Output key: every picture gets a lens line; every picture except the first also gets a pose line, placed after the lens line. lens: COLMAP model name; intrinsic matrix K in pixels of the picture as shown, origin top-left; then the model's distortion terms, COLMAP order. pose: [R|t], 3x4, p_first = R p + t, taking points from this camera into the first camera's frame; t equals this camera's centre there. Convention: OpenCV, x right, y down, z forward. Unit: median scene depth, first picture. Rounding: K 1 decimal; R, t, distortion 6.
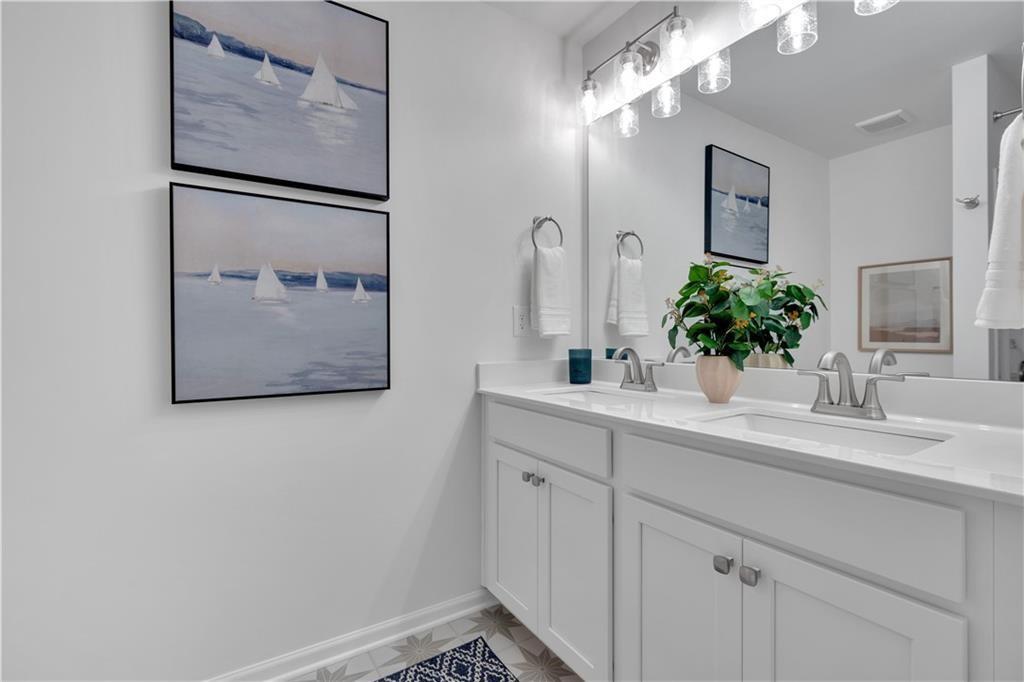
lens RADIAL K [[459.0, 0, 511.3], [0, 459.0, 336.8], [0, 0, 1]] dist [-0.010108, 0.001905]
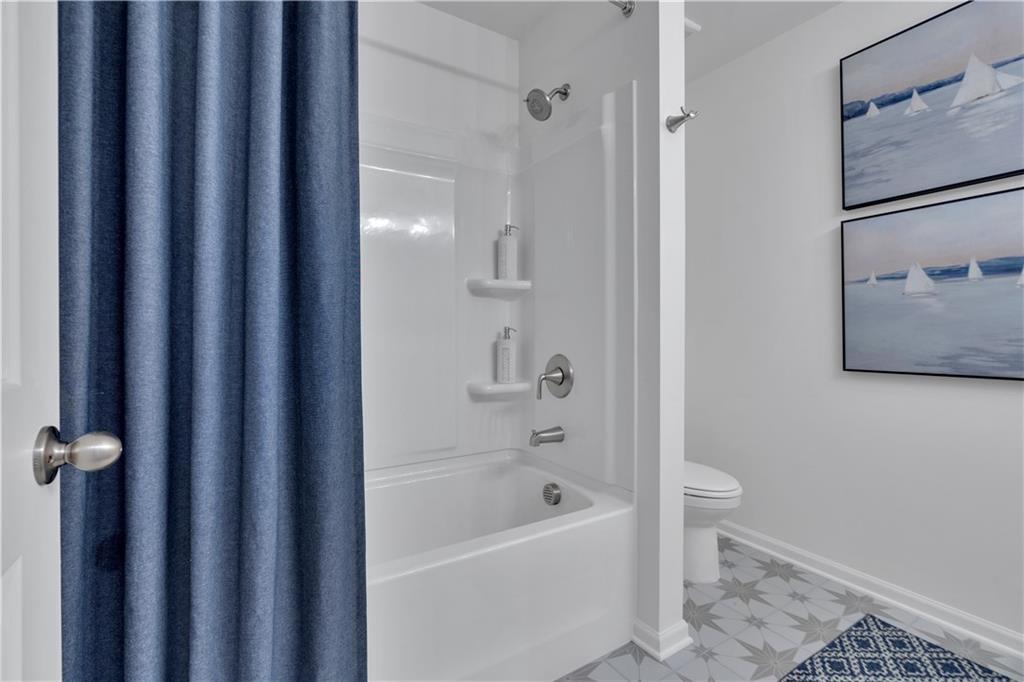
lens RADIAL K [[459.0, 0, 512.1], [0, 459.0, 333.6], [0, 0, 1]] dist [-0.010108, 0.001905]
pose [[-0.016915, 0.003914, -0.999849, 0.678702], [0.005405, 0.999978, 0.003823, 0.013720], [0.999842, -0.005339, -0.016936, -0.044532]]
